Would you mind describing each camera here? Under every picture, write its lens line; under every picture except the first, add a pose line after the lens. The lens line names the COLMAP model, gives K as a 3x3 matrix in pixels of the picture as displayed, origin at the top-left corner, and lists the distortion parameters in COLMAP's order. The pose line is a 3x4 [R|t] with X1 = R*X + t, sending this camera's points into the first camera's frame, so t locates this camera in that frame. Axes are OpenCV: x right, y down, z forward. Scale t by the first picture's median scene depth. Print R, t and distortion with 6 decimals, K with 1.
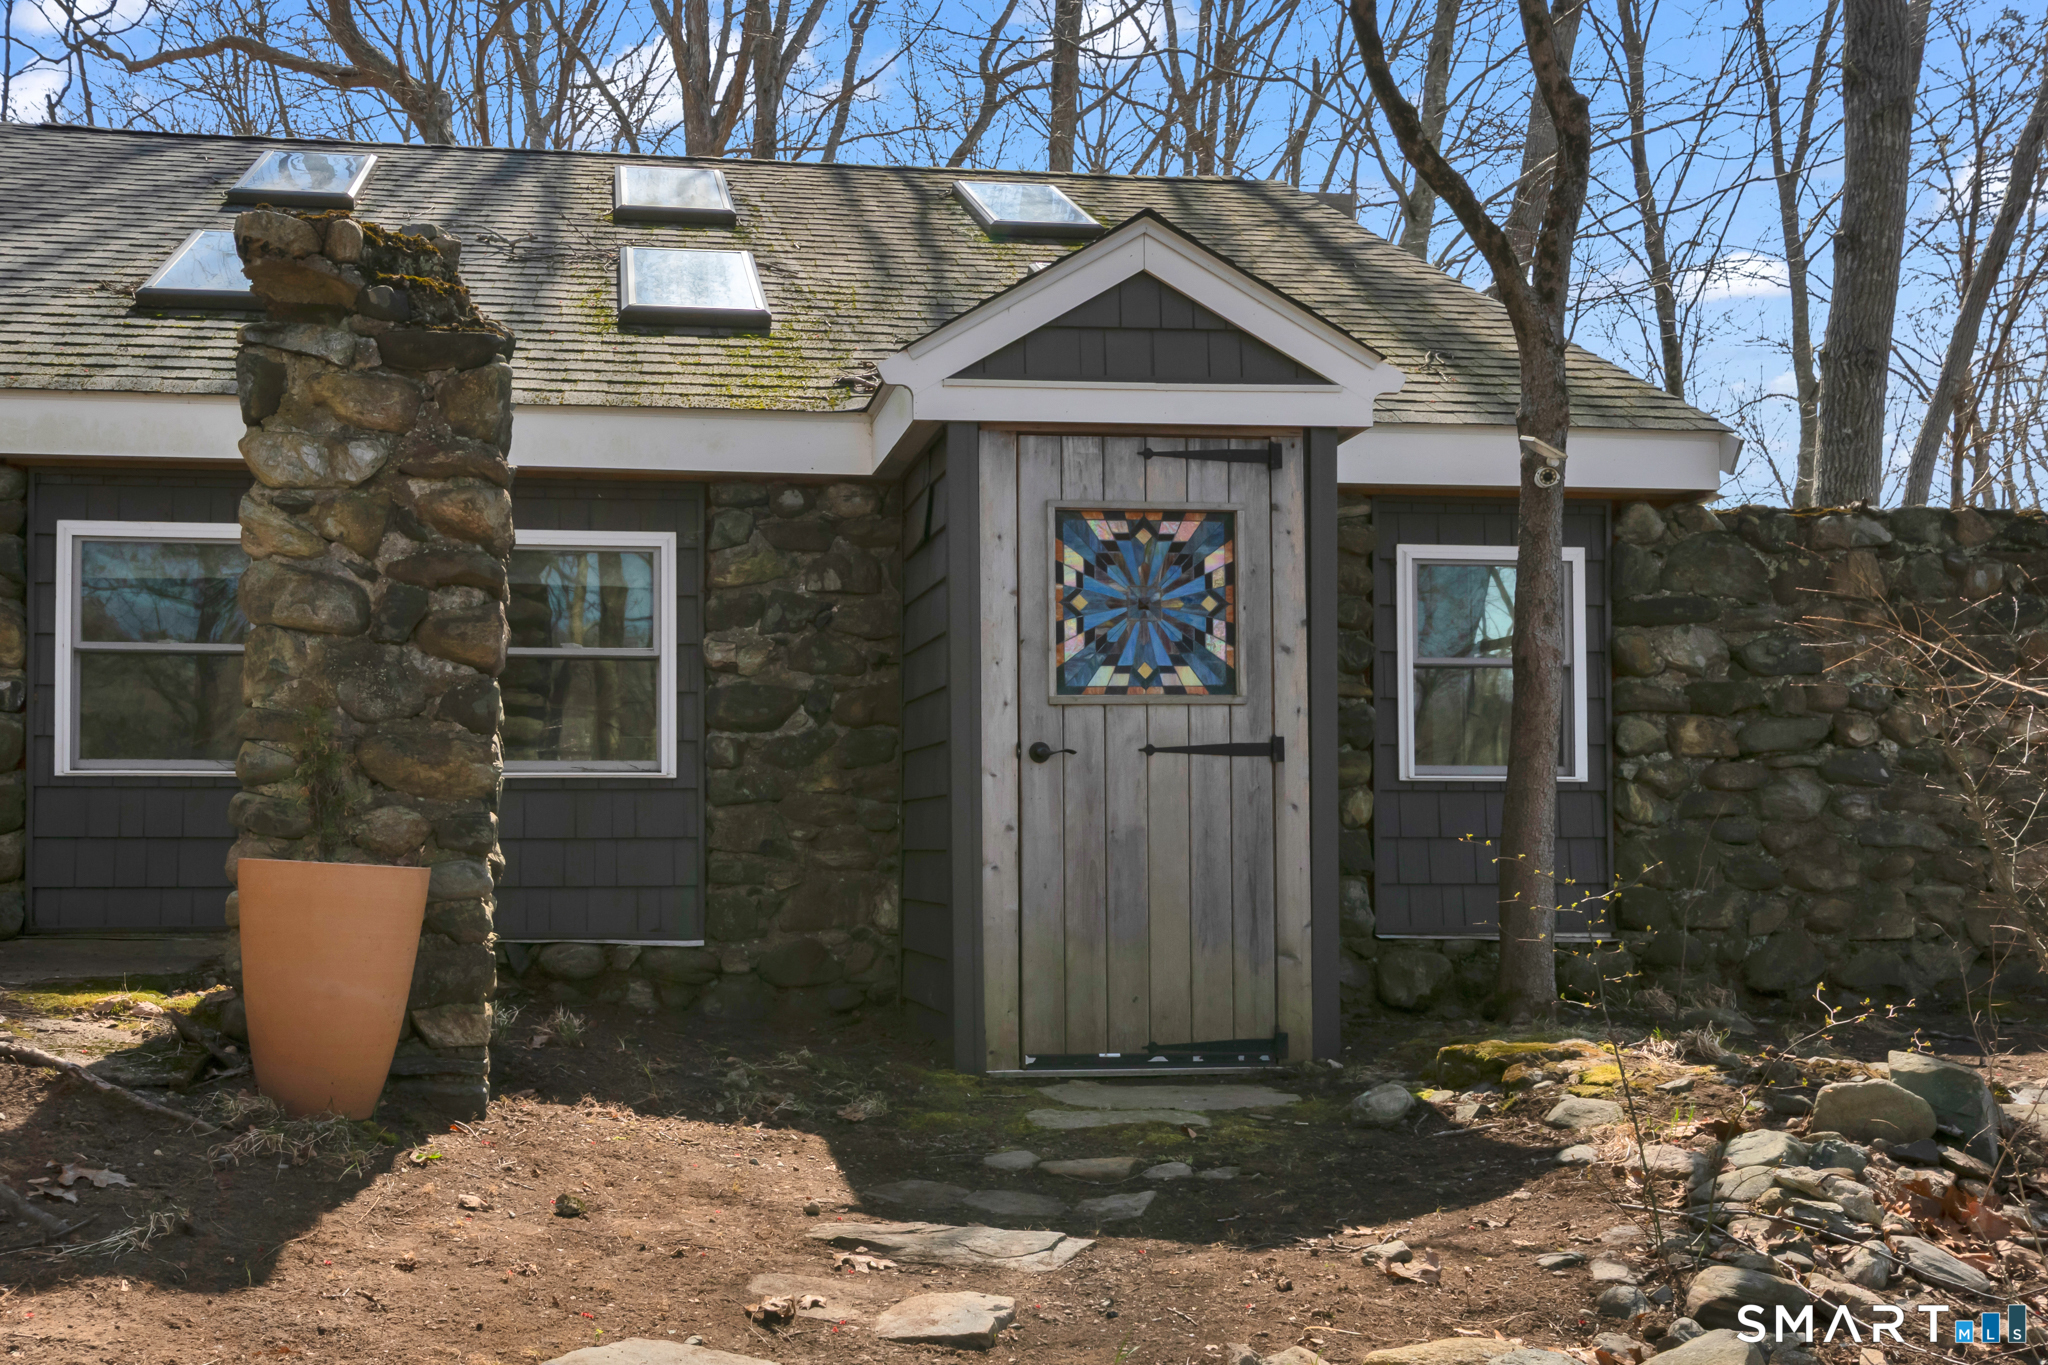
lens RADIAL K [[1898.9, 0, 840.9], [0, 1898.9, 804.2], [0, 0, 1]] dist [0.000205, -0.006734]
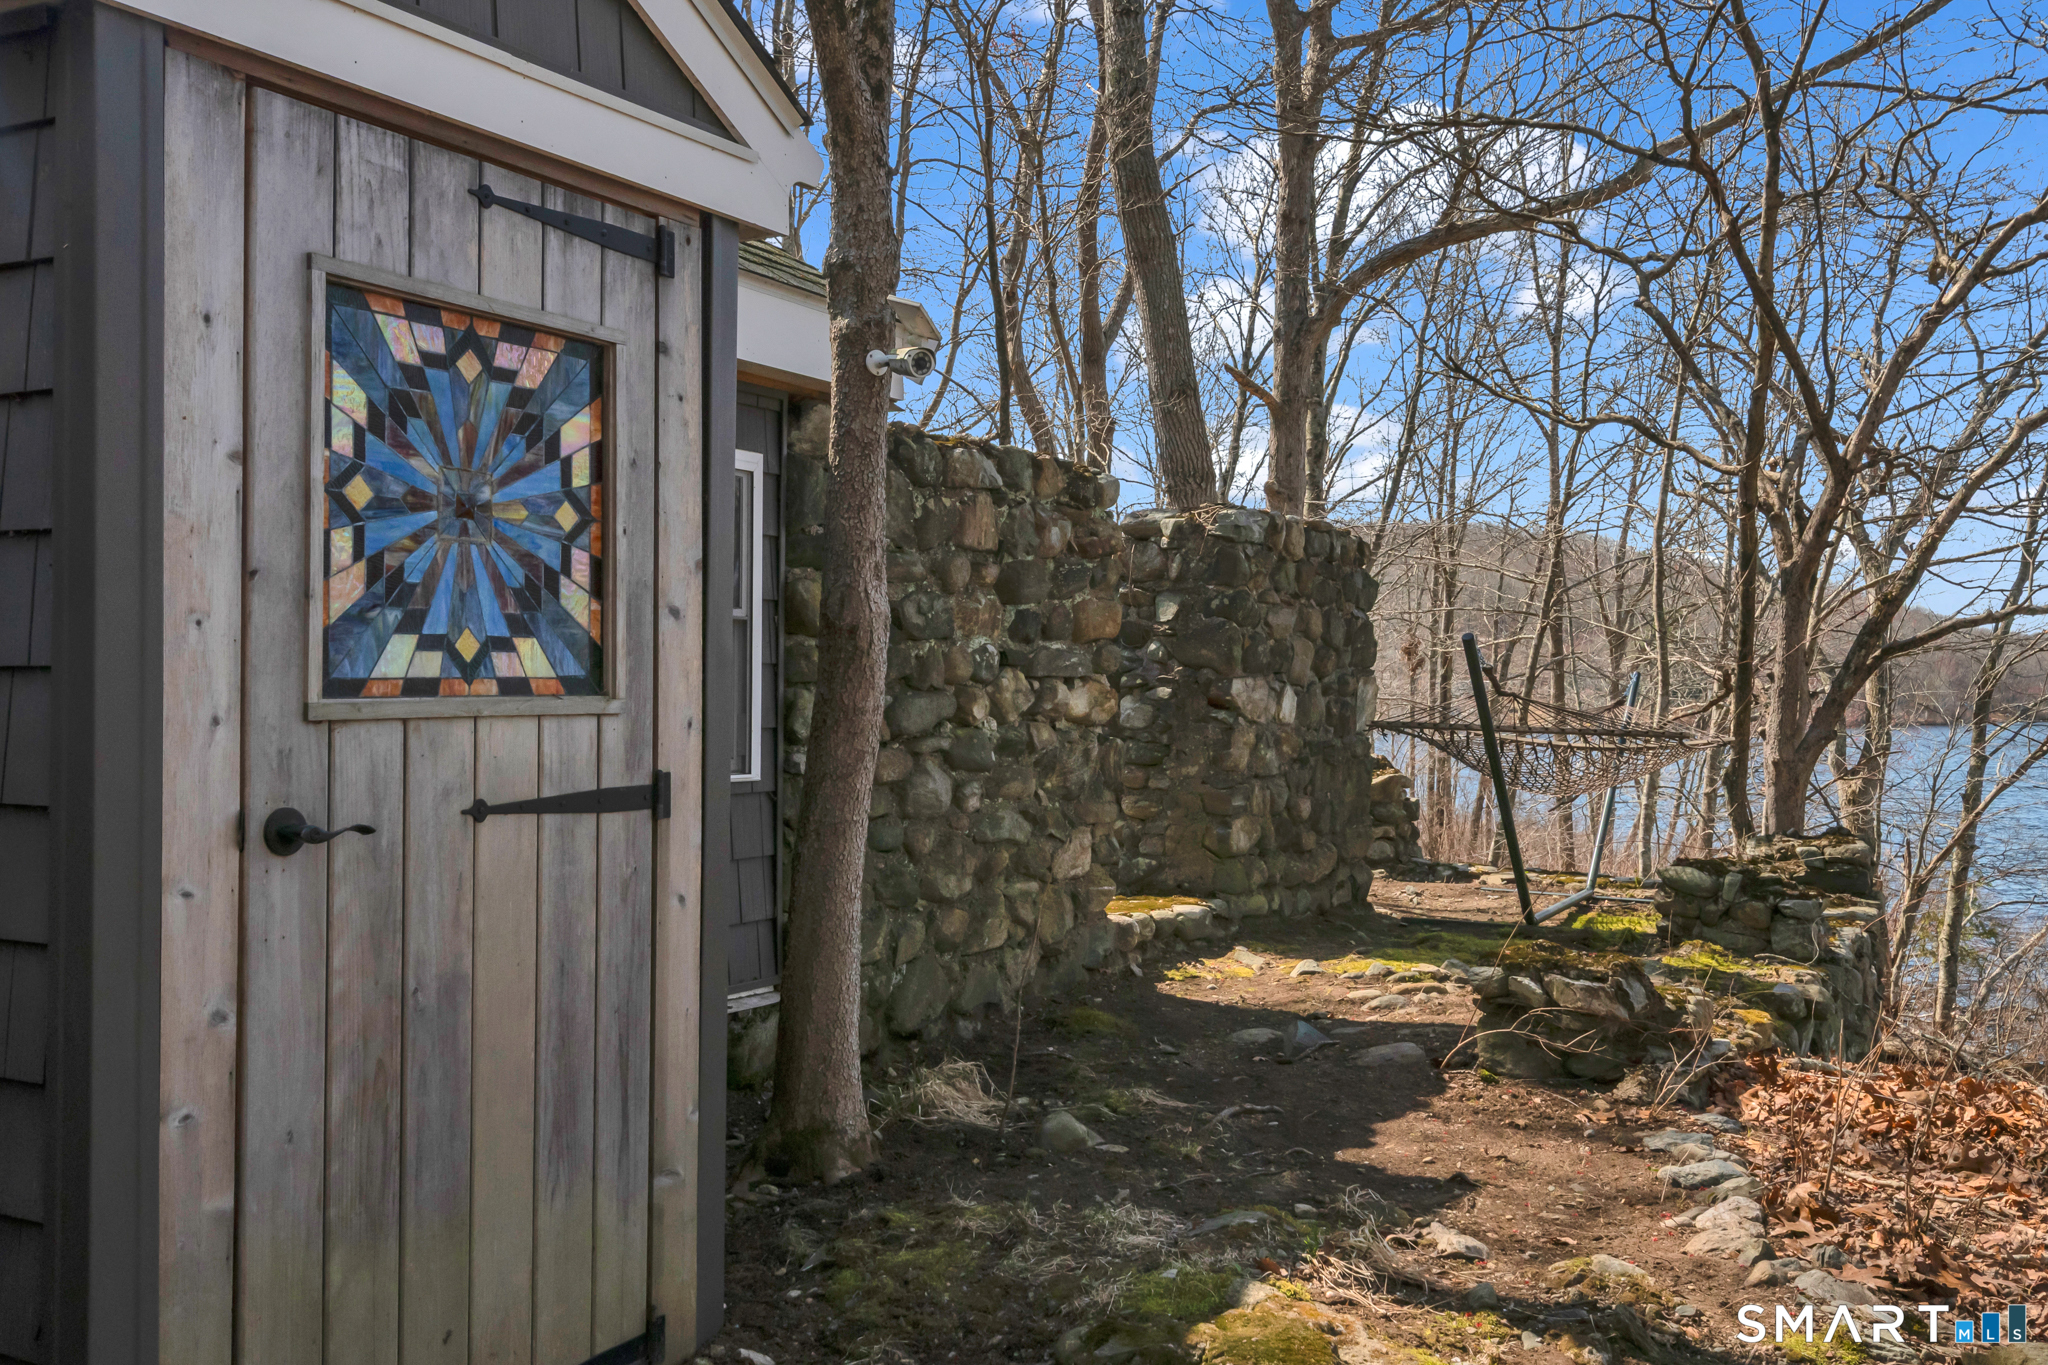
lens RADIAL K [[1838.4, 0, 1024.0], [0, 1838.4, 682.5], [0, 0, 1]] dist [0.020116, -0.000859]
pose [[0.583204, 0.009951, 0.812265, -0.137499], [-0.029945, 0.999509, 0.009256, -0.069358], [-0.811774, -0.029721, 0.583215, 0.610109]]
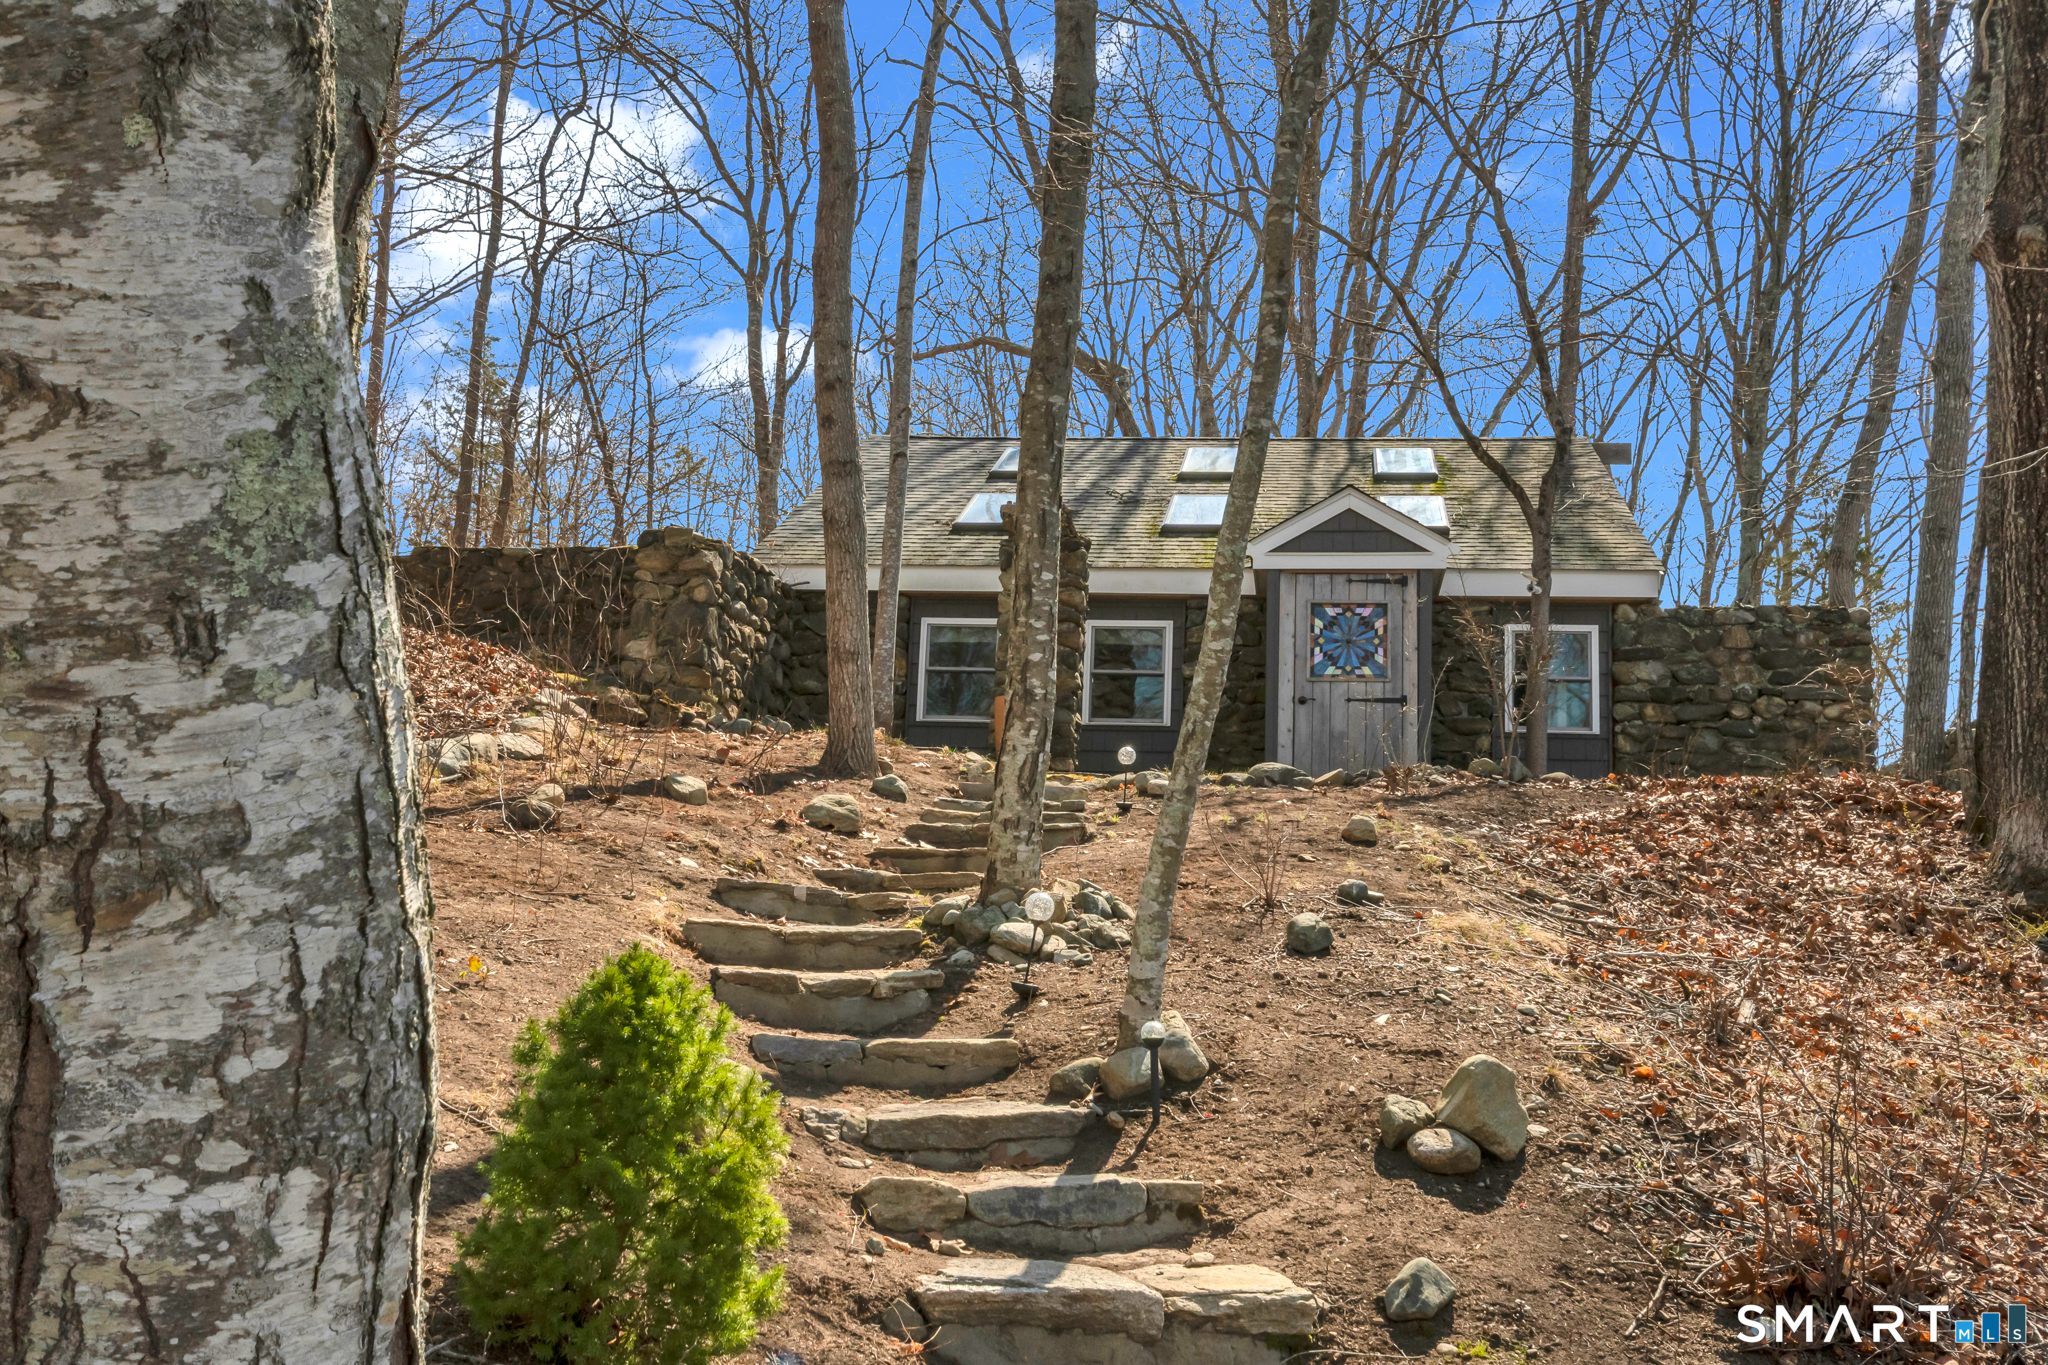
lens RADIAL K [[2031.8, 0, 1022.4], [0, 2031.8, 604.6], [0, 0, 1]] dist [0.026625, -0.021166]
pose [[0.963584, -0.012902, -0.267096, 0.453242], [-0.042076, 0.979077, -0.199090, 0.384628], [0.264076, 0.203079, 0.942880, -1.576217]]
